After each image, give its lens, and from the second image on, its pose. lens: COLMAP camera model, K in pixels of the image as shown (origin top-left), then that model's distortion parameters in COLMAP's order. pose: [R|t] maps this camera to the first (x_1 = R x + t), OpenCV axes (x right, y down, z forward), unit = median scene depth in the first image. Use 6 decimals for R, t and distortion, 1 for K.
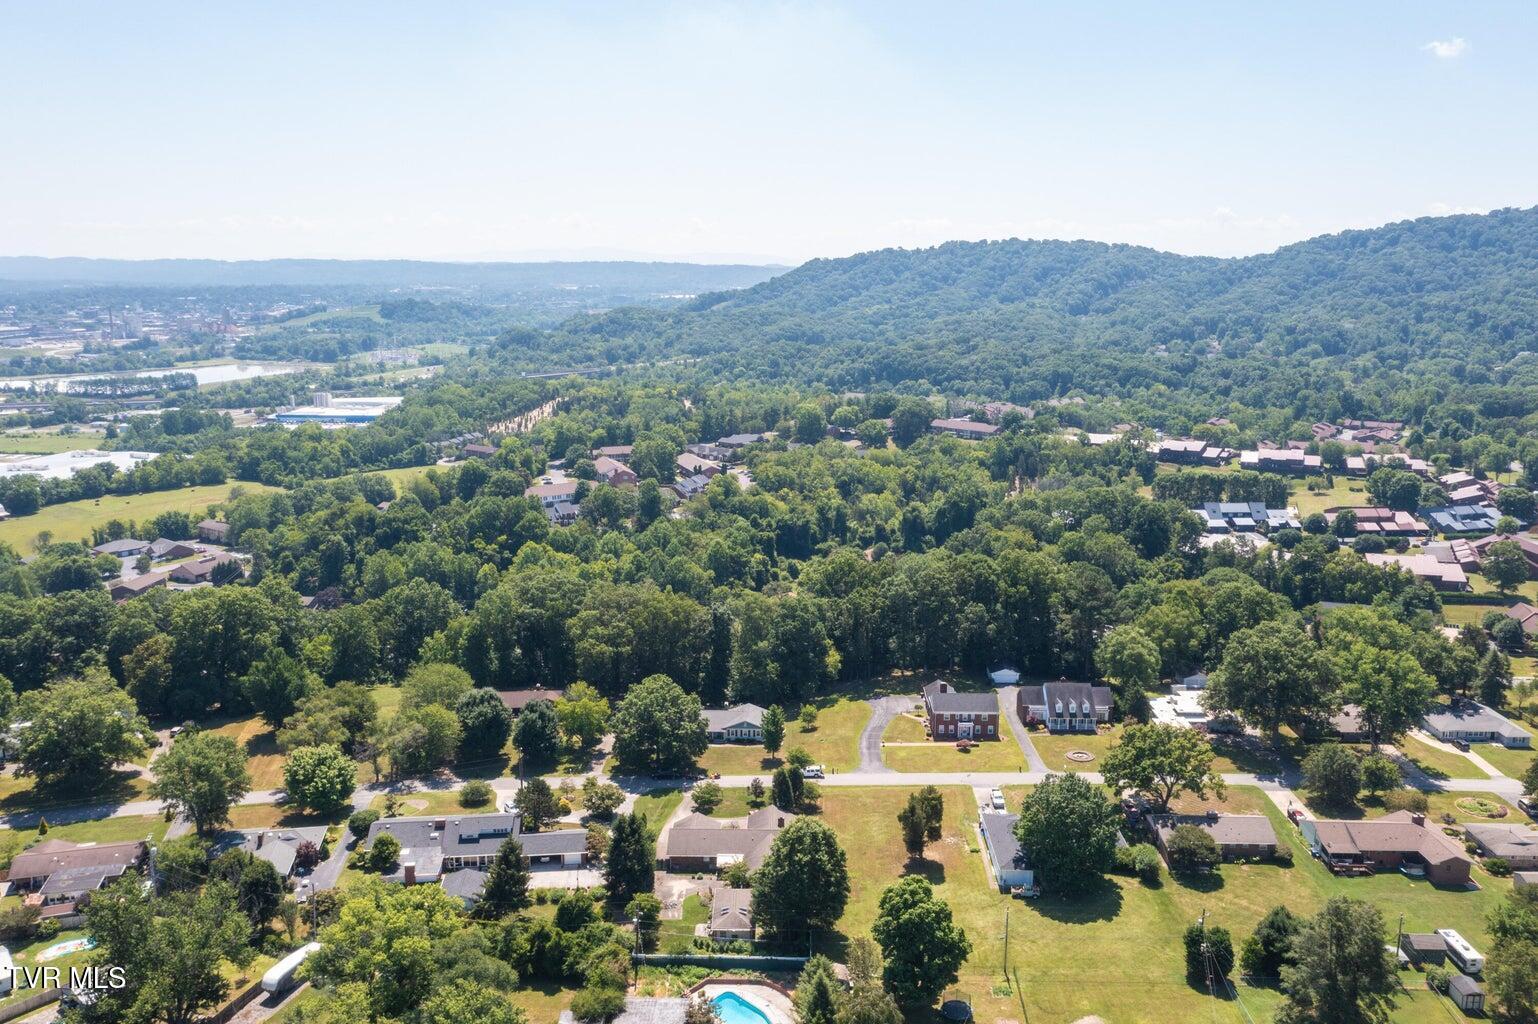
lens RADIAL K [[1227.6, 0, 771.8], [0, 1227.6, 509.4], [0, 0, 1]] dist [-0.007751, 0.017493]
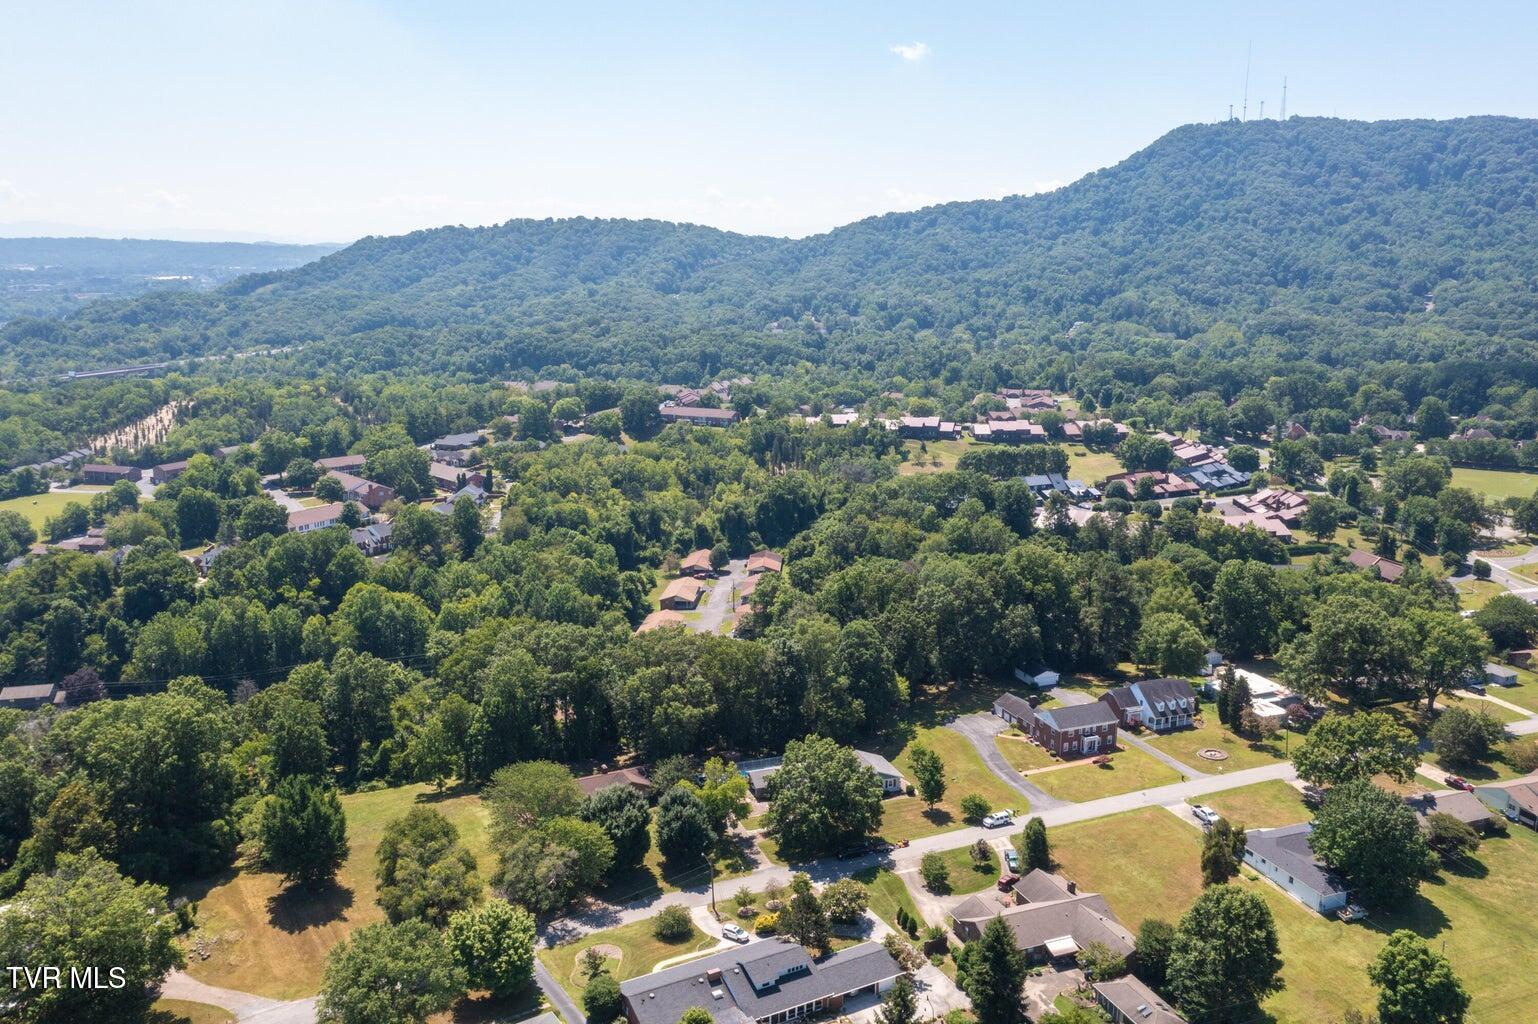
lens RADIAL K [[1227.6, 0, 771.8], [0, 1227.6, 509.4], [0, 0, 1]] dist [-0.007751, 0.017493]
pose [[0.922807, -0.078972, 0.377081, -0.094731], [0.072521, 0.996876, 0.031300, -0.010905], [-0.378375, -0.001537, 0.925651, 0.051231]]
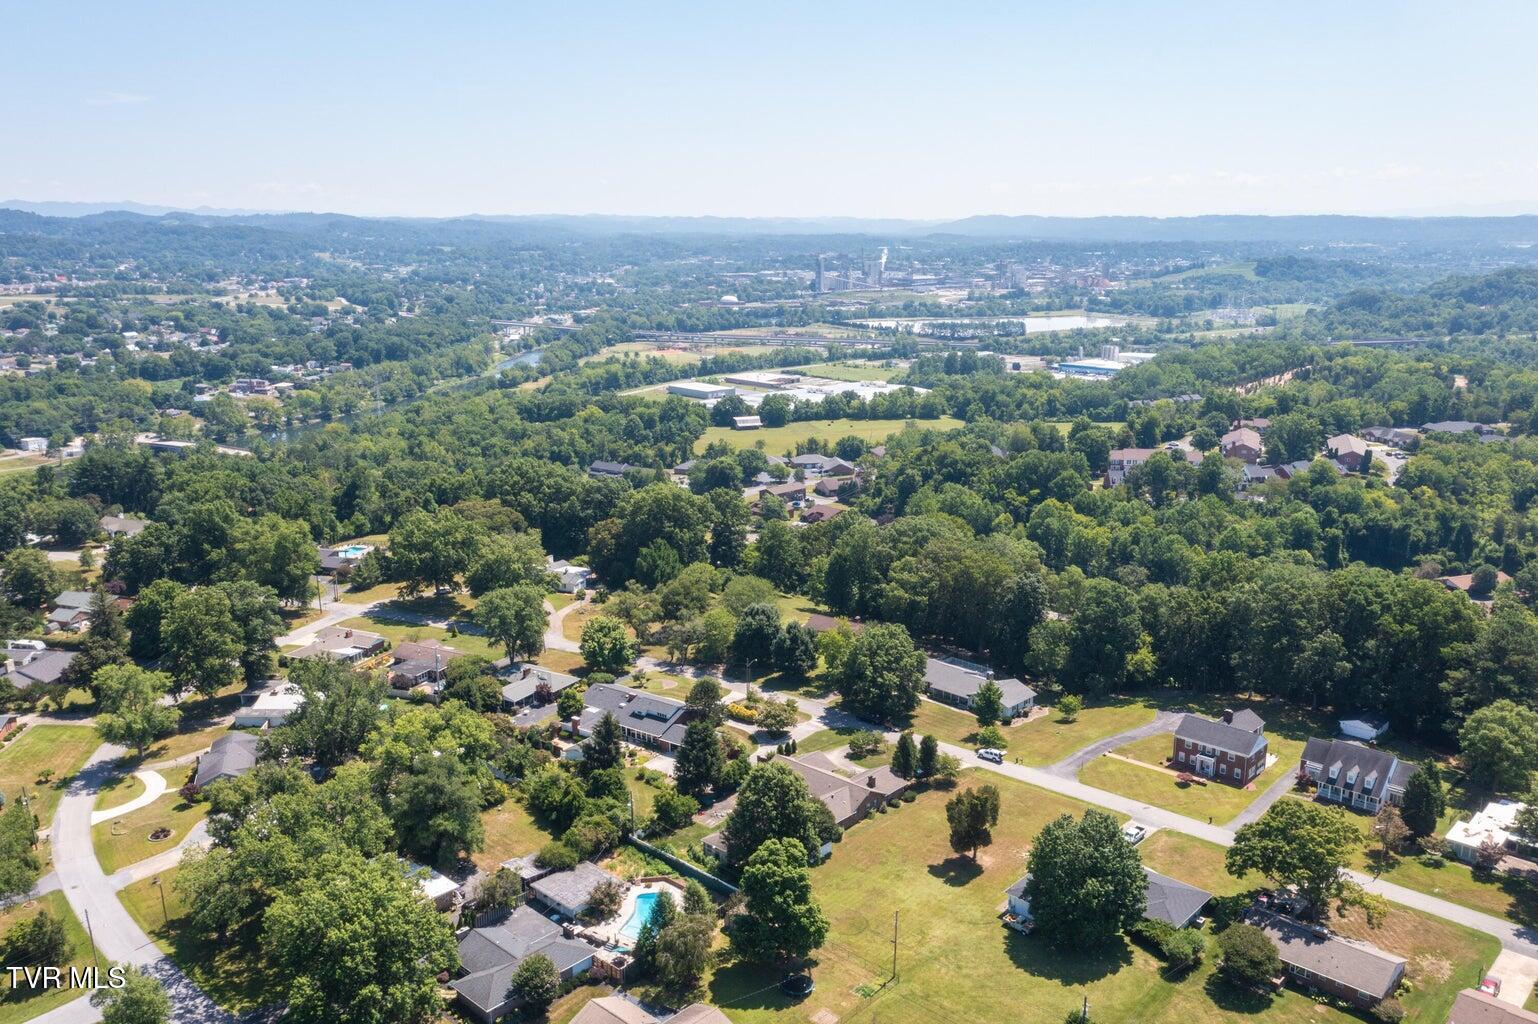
lens RADIAL K [[1227.6, 0, 771.8], [0, 1227.6, 509.4], [0, 0, 1]] dist [-0.007751, 0.017493]
pose [[0.750994, 0.145984, -0.643969, 0.105522], [-0.123986, 0.989084, 0.079627, -0.006180], [0.648564, 0.020044, 0.760896, 0.034944]]
